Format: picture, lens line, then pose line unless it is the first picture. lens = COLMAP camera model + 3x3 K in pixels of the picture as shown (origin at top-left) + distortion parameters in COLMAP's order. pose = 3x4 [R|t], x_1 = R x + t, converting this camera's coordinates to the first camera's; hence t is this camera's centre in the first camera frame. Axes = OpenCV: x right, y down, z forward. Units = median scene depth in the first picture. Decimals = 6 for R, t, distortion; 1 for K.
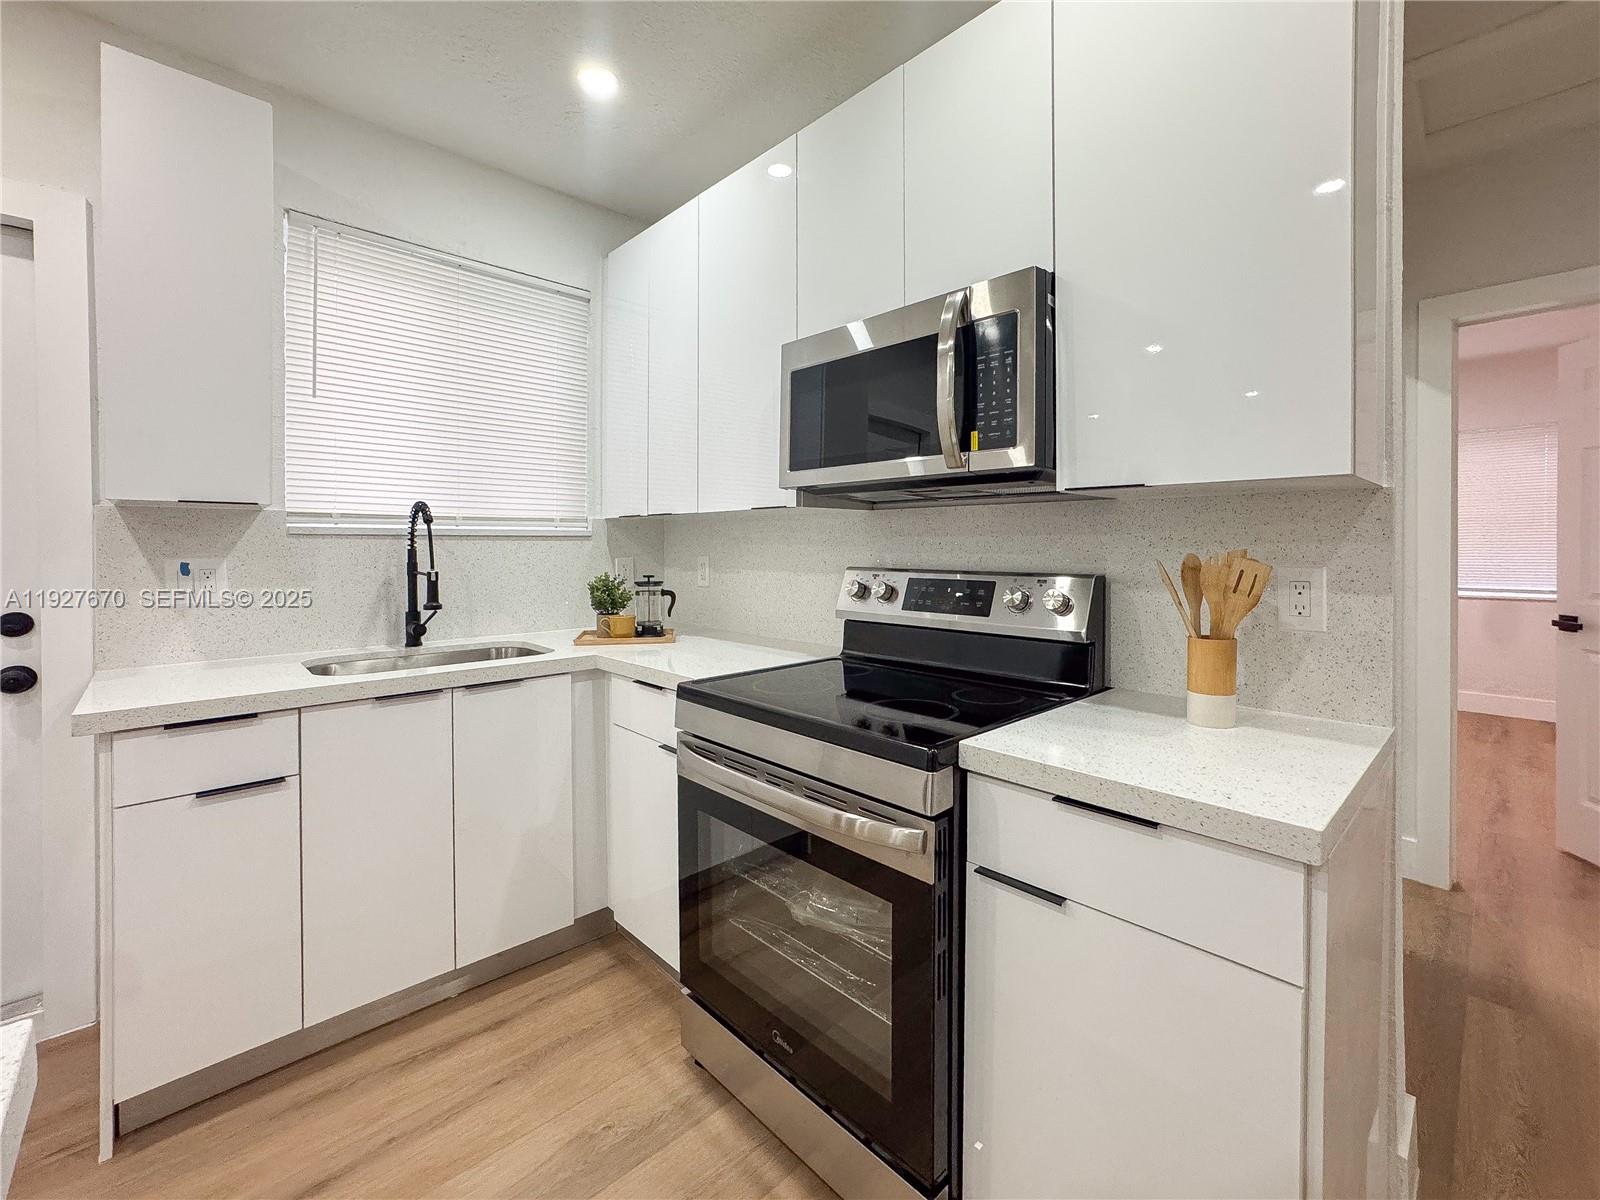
lens RADIAL K [[687.5, 0, 797.4], [0, 687.5, 563.6], [0, 0, 1]] dist [-0.025223, 0.006627]
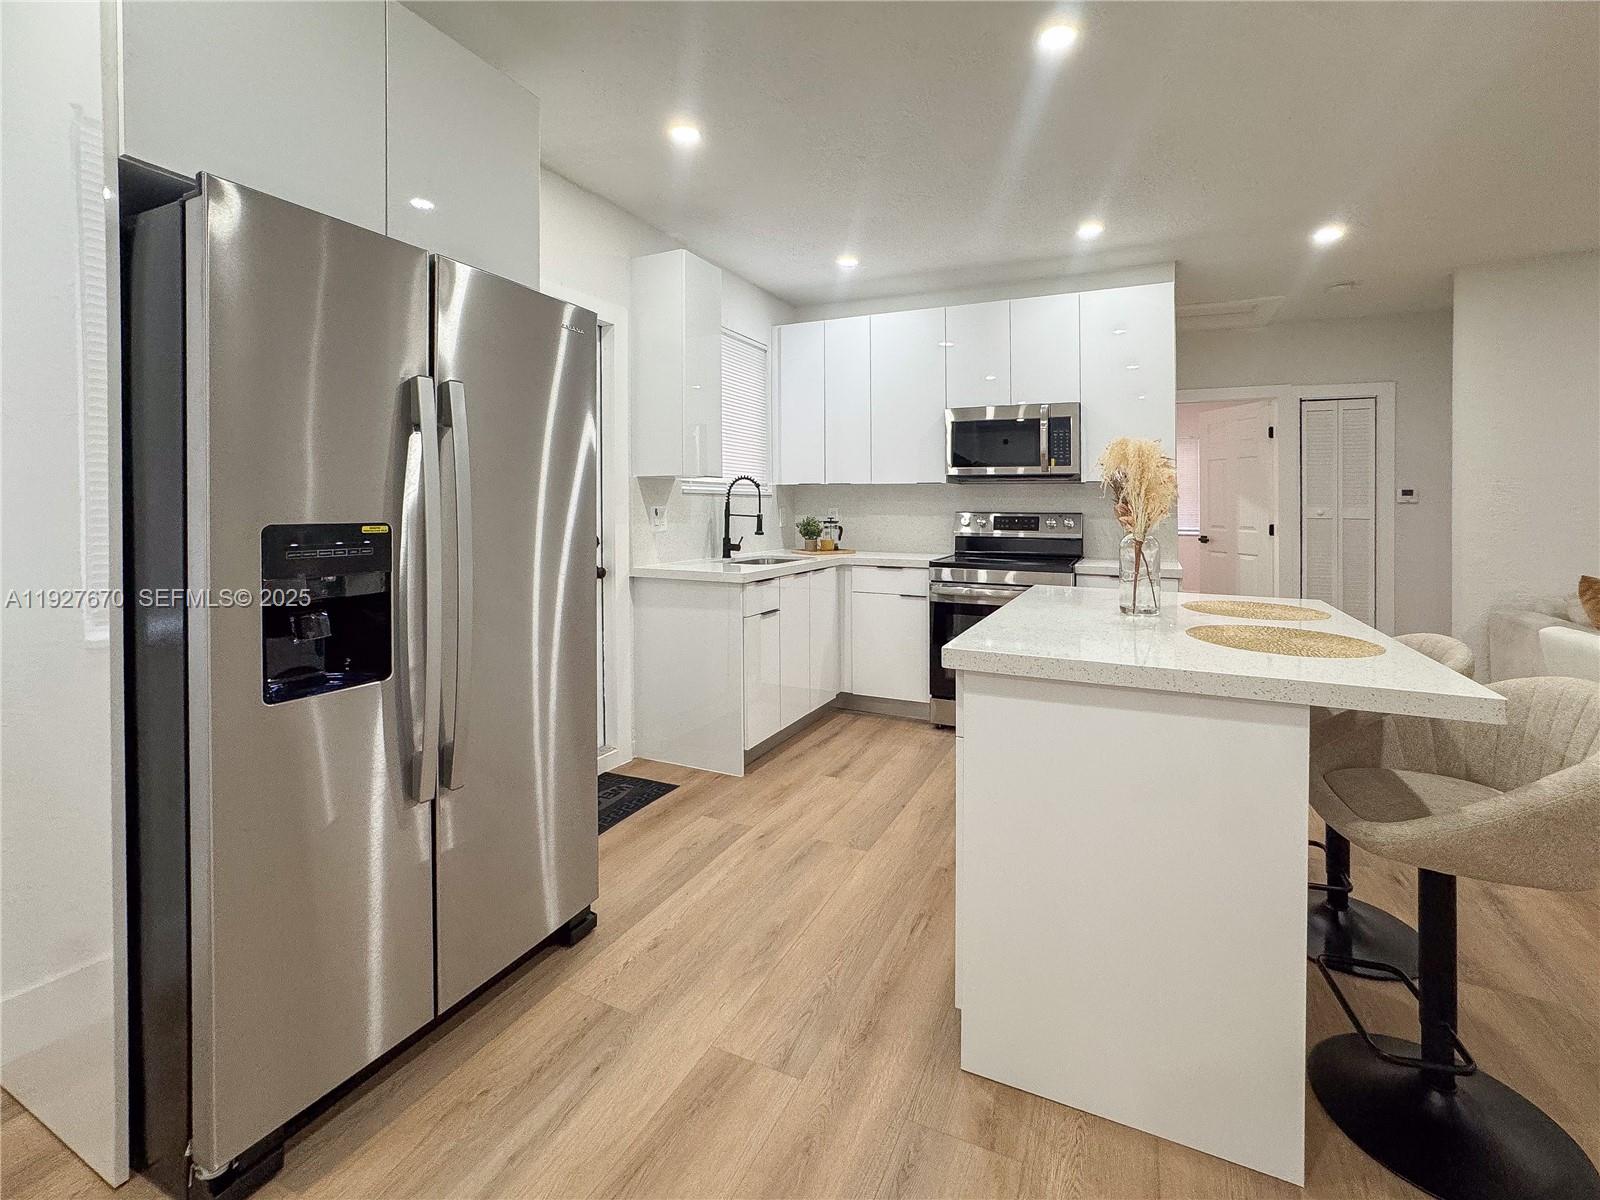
lens RADIAL K [[687.5, 0, 844.1], [0, 687.5, 519.2], [0, 0, 1]] dist [-0.025223, 0.006627]
pose [[0.924245, -0.003284, 0.381787, -1.150175], [0.005633, 0.999971, -0.005035, 0.039989], [-0.381759, 0.006804, 0.924237, -0.869170]]
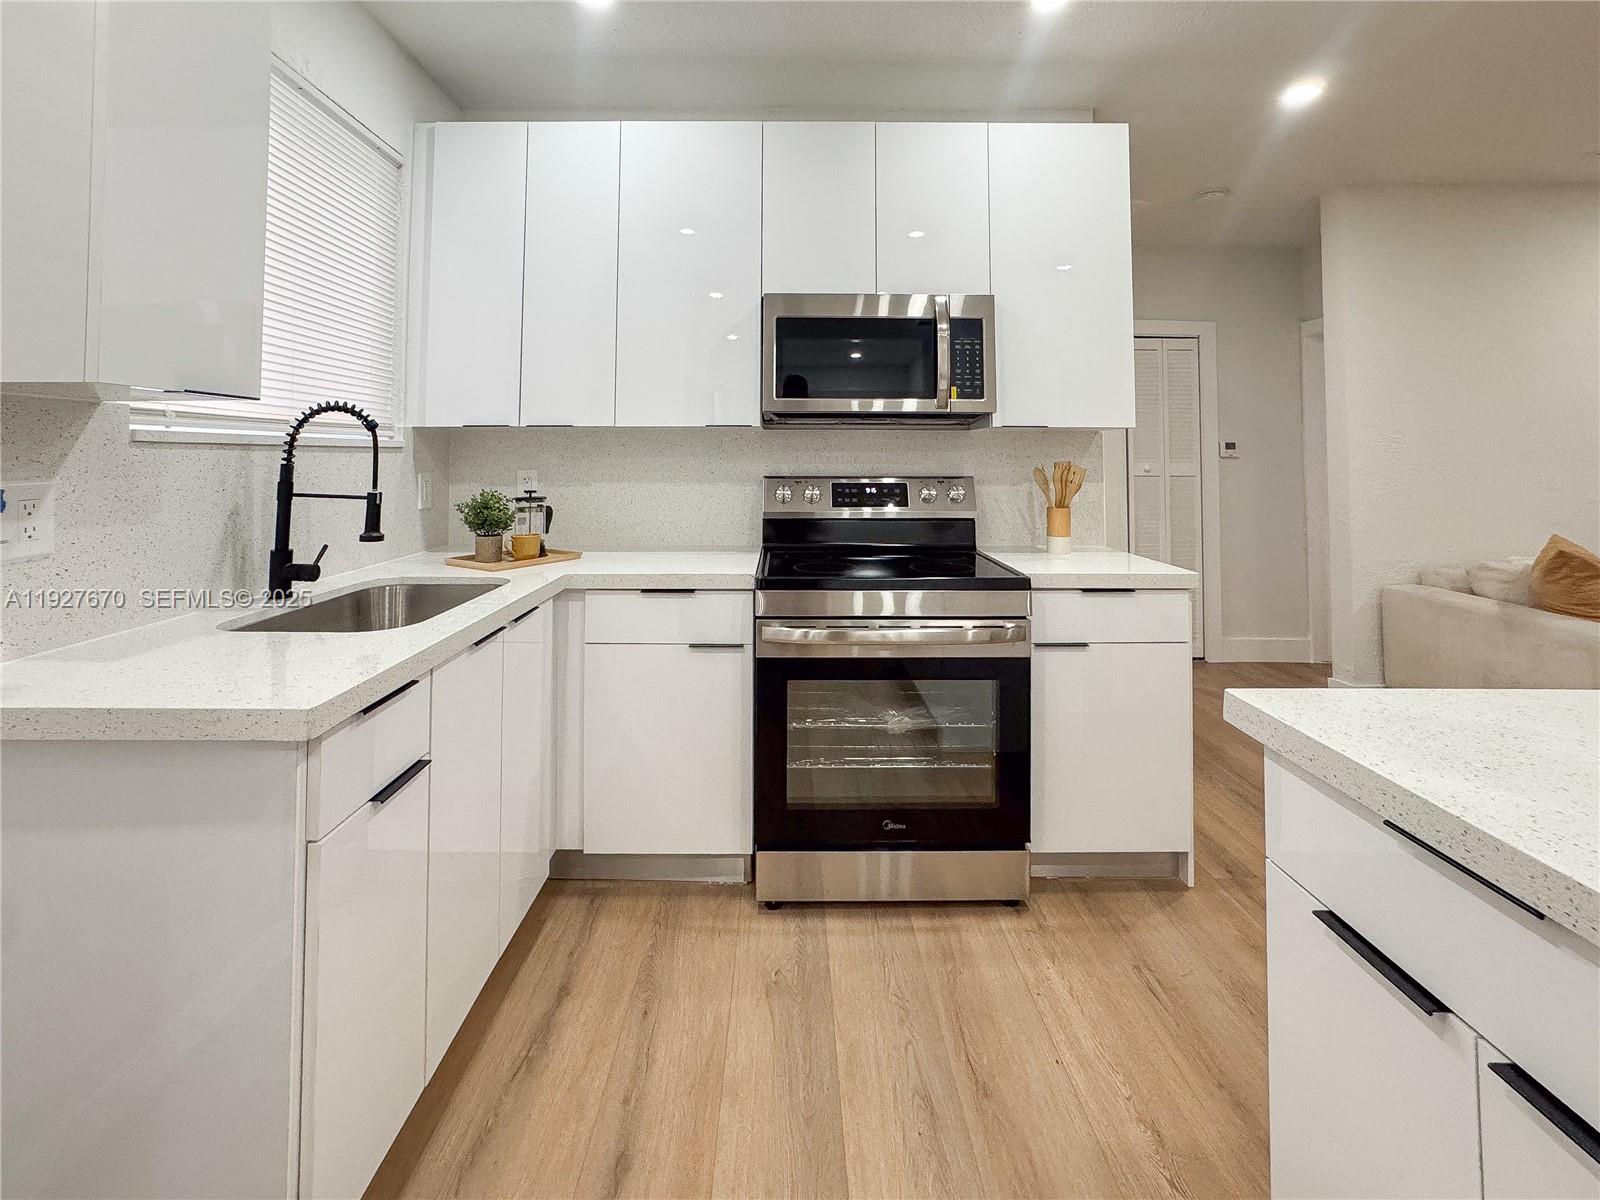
lens RADIAL K [[687.5, 0, 791.6], [0, 687.5, 450.7], [0, 0, 1]] dist [-0.025223, 0.006627]
pose [[0.690577, 0.007789, 0.723217, -0.859661], [0.018745, 0.999413, -0.028663, -0.004913], [-0.723016, 0.033351, 0.690026, 0.135986]]
